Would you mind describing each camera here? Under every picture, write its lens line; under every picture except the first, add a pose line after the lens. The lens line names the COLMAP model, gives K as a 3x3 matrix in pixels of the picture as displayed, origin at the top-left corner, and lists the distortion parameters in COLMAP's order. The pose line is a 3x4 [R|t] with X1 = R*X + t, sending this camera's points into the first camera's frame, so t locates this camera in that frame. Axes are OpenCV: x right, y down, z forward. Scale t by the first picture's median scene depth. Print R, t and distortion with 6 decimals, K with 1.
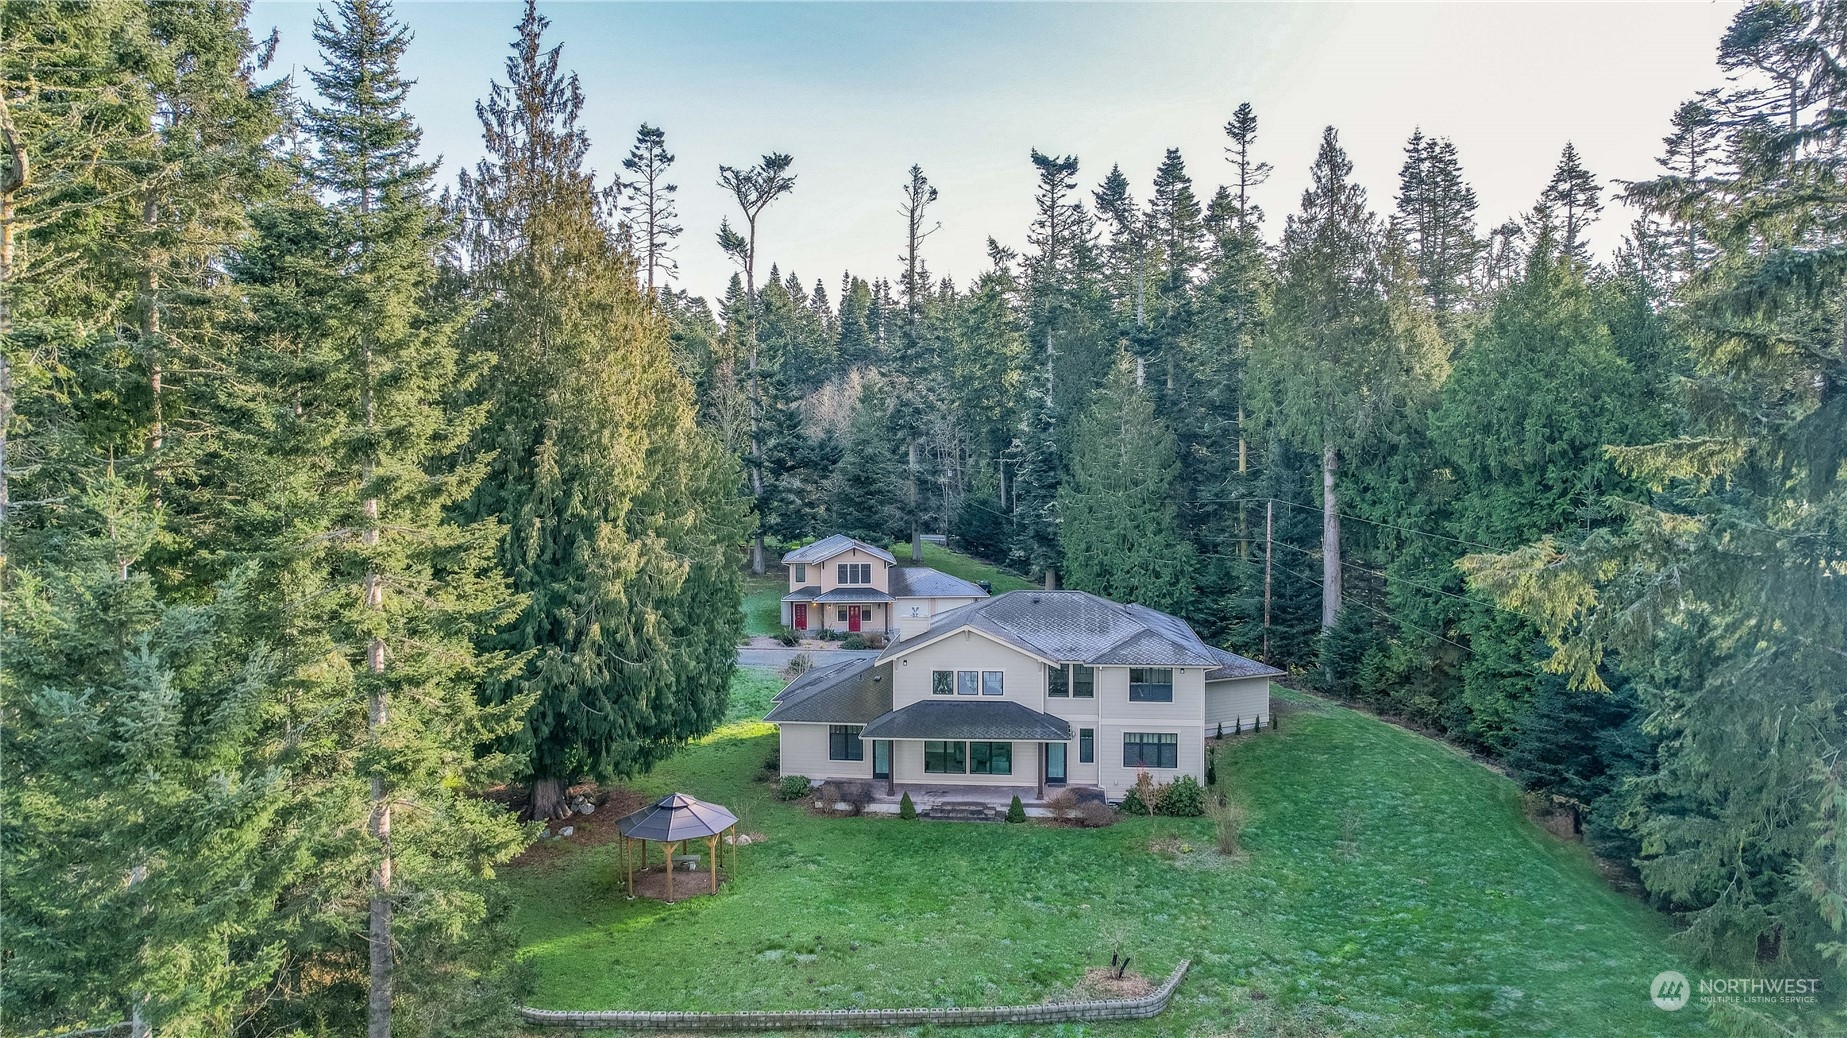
lens RADIAL K [[1199.5, 0, 923.5], [0, 1199.5, 519.0], [0, 0, 1]] dist [-0.073583, 0.063773]
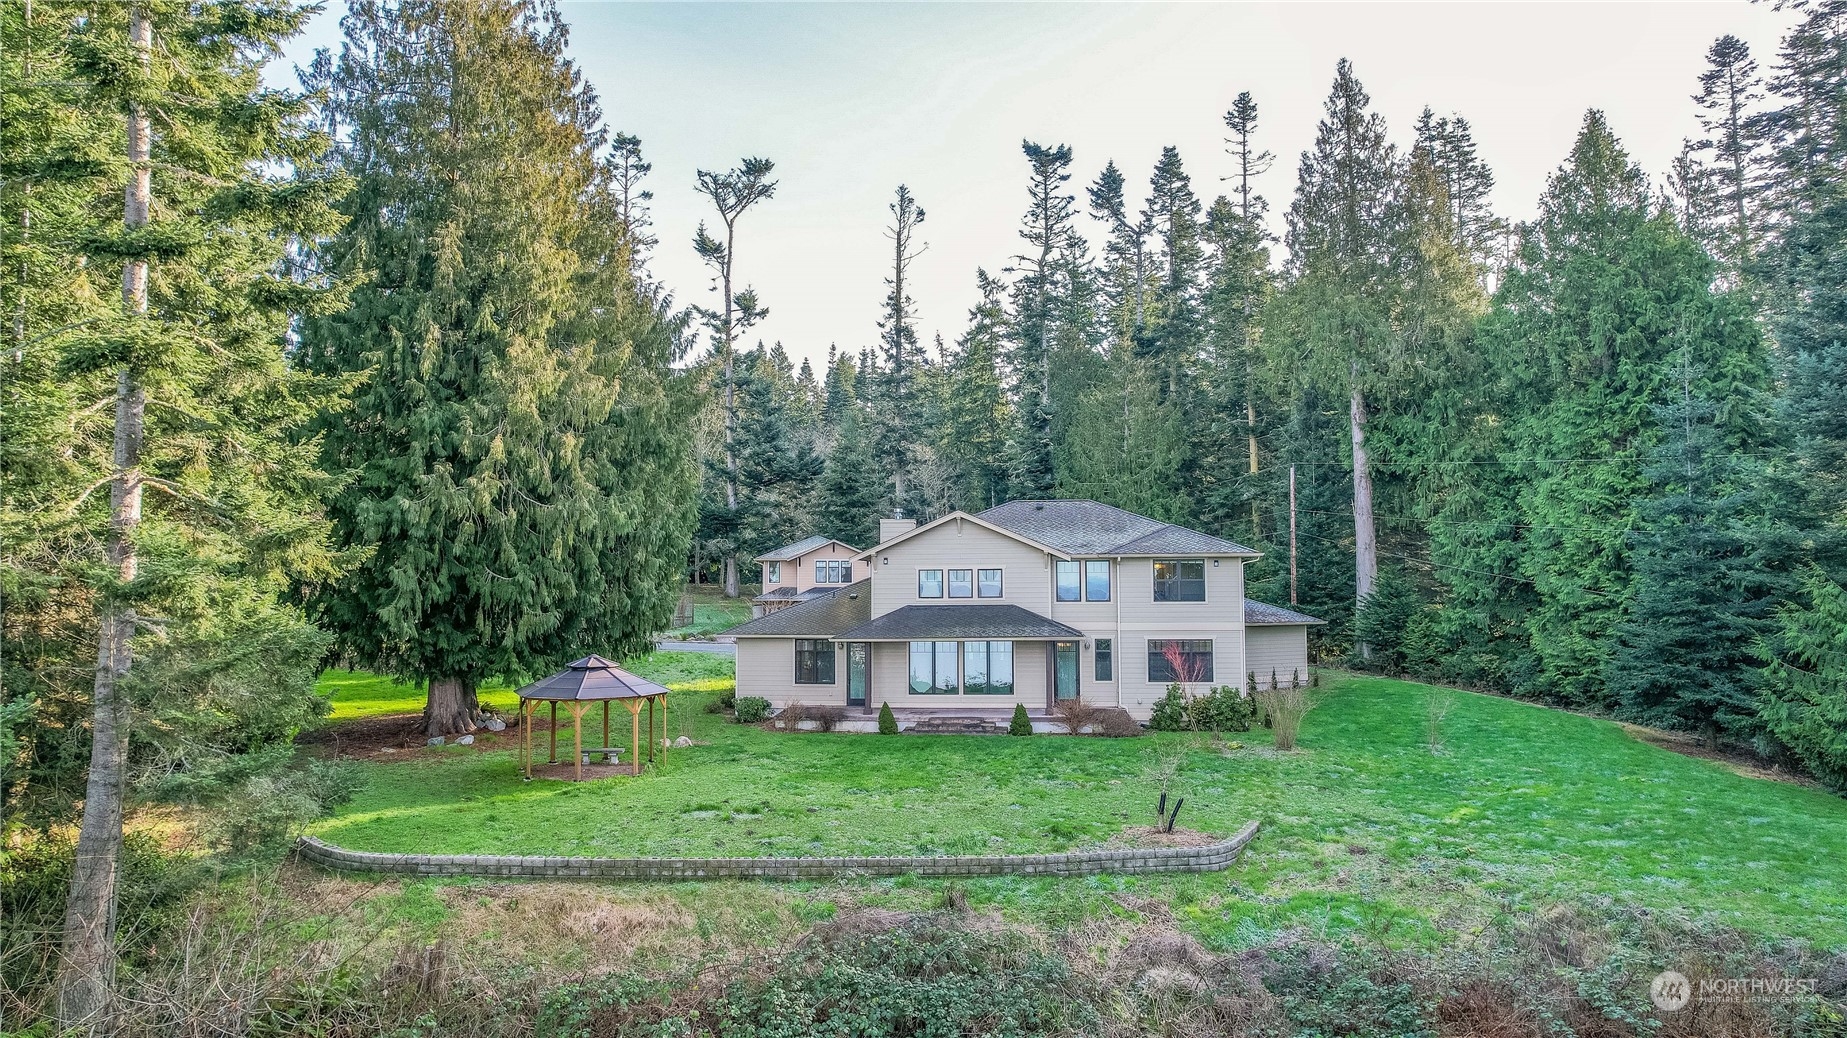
lens RADIAL K [[1199.5, 0, 923.5], [0, 1199.5, 519.0], [0, 0, 1]] dist [-0.073583, 0.063773]
pose [[0.999959, -0.001823, 0.008881, 0.002651], [0.002748, 0.994430, -0.105365, 0.122415], [-0.008639, 0.105385, 0.994394, 0.109870]]
